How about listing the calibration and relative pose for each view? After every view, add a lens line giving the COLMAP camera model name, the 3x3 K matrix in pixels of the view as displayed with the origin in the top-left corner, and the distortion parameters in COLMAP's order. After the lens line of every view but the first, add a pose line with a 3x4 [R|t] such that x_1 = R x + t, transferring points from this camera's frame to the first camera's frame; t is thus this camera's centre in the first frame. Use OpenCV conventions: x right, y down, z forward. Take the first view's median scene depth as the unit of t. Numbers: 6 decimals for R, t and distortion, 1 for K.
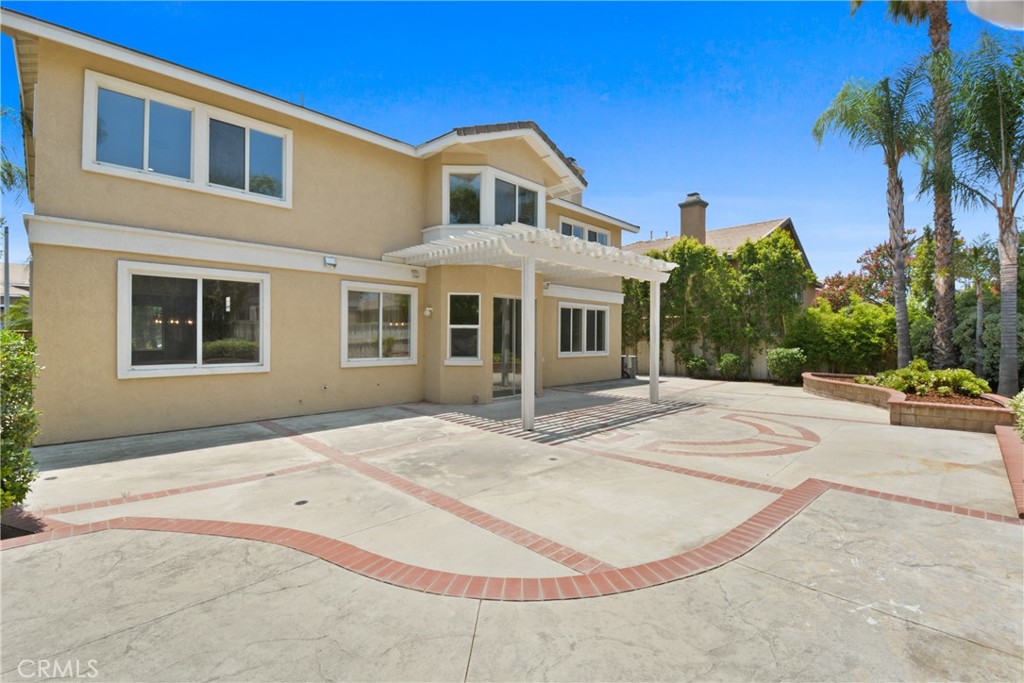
lens RADIAL K [[448.4, 0, 526.0], [0, 448.4, 338.3], [0, 0, 1]] dist [0.017552, -0.017423]
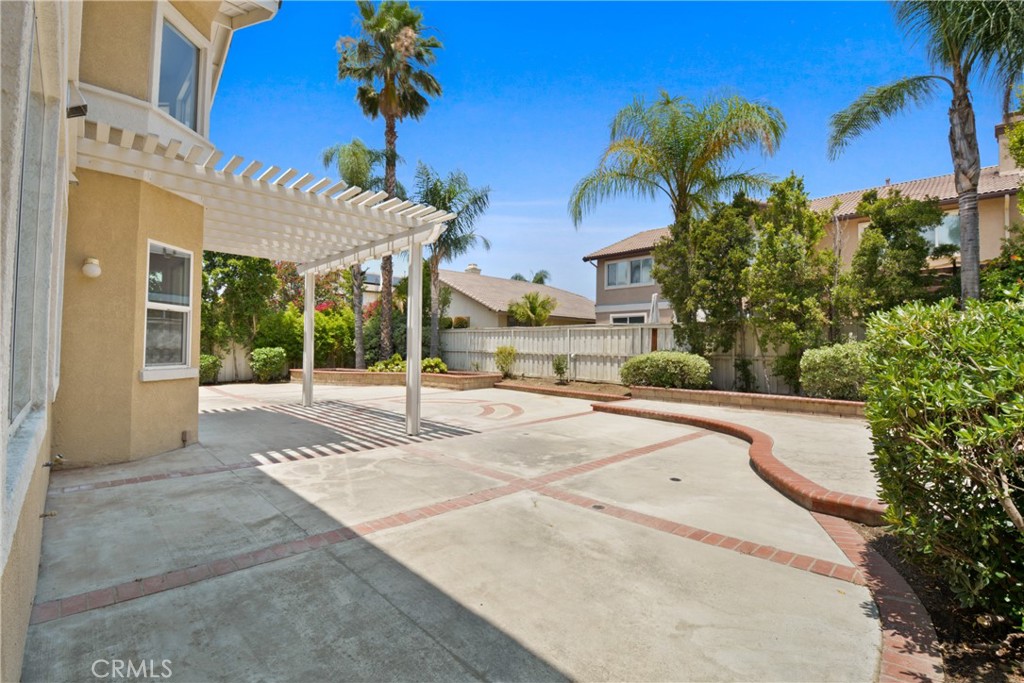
lens RADIAL K [[448.4, 0, 526.0], [0, 448.4, 338.3], [0, 0, 1]] dist [0.017552, -0.017423]
pose [[0.029444, 0.015331, 0.999449, -1.225236], [-0.009852, 0.999838, -0.015046, 0.027588], [-0.999518, -0.009404, 0.029591, 1.011911]]
